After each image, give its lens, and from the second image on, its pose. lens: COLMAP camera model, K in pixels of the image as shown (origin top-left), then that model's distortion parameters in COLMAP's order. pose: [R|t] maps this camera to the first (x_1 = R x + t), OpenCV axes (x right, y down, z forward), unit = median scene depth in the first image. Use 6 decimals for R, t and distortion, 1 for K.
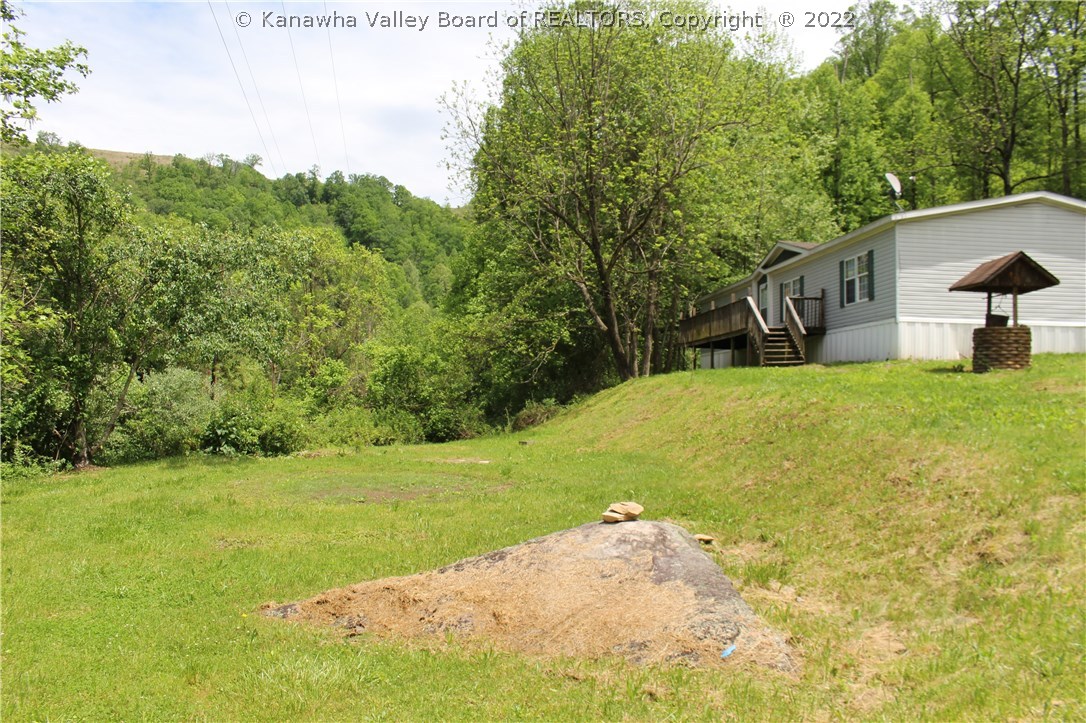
lens RADIAL K [[958.8, 0, 536.7], [0, 958.8, 365.3], [0, 0, 1]] dist [-0.102095, 0.002391]
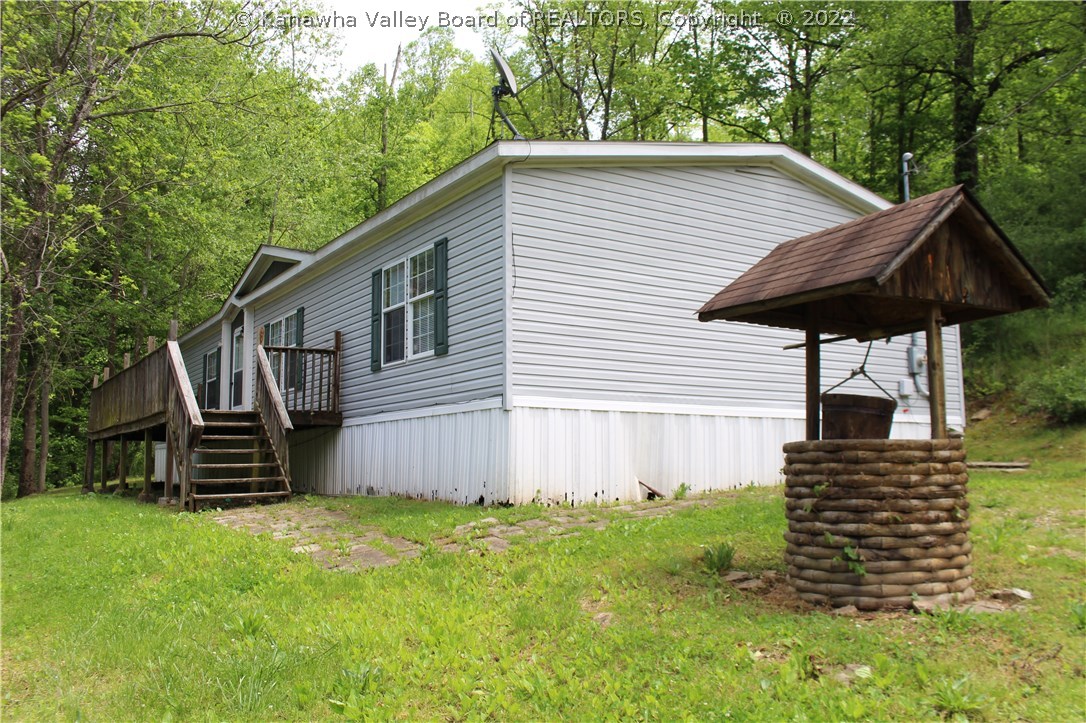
lens RADIAL K [[958.8, 0, 536.7], [0, 958.8, 365.3], [0, 0, 1]] dist [-0.102095, 0.002391]
pose [[0.892129, 0.035355, 0.450395, 0.188989], [-0.002239, 0.997267, -0.073847, -0.030578], [-0.451775, 0.064873, 0.889770, 0.570665]]
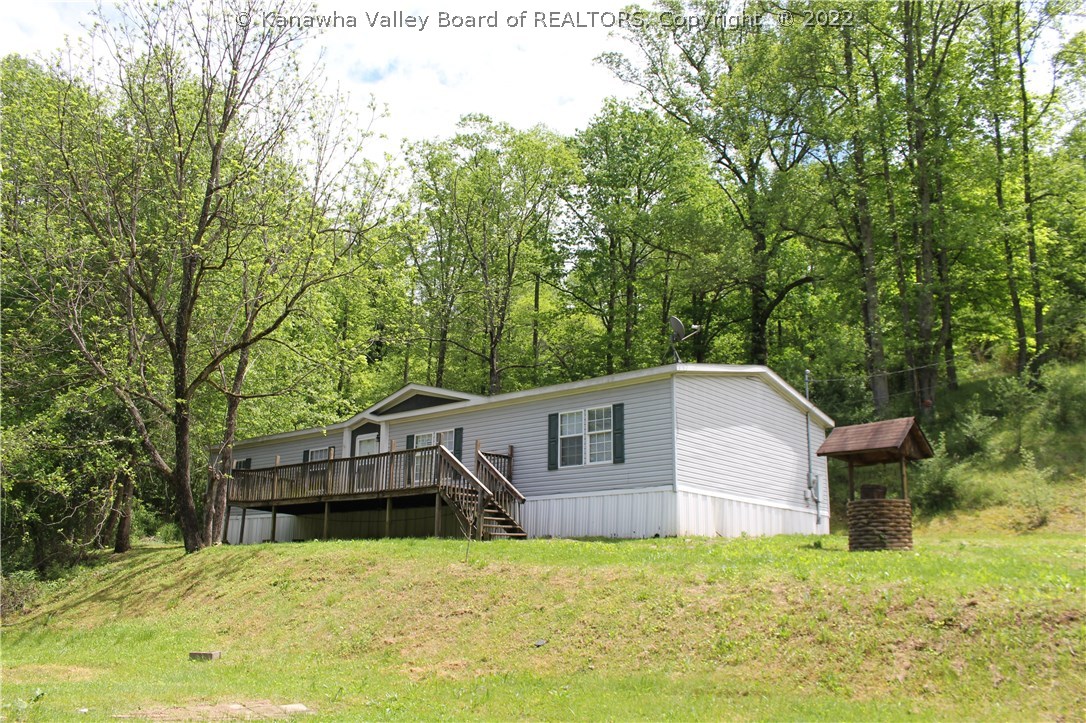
lens RADIAL K [[958.8, 0, 536.7], [0, 958.8, 365.3], [0, 0, 1]] dist [-0.102095, 0.002391]
pose [[0.707058, 0.167942, 0.686924, -0.283770], [-0.034072, 0.978353, -0.204121, 0.021214], [-0.706335, 0.120921, 0.697474, 0.432545]]
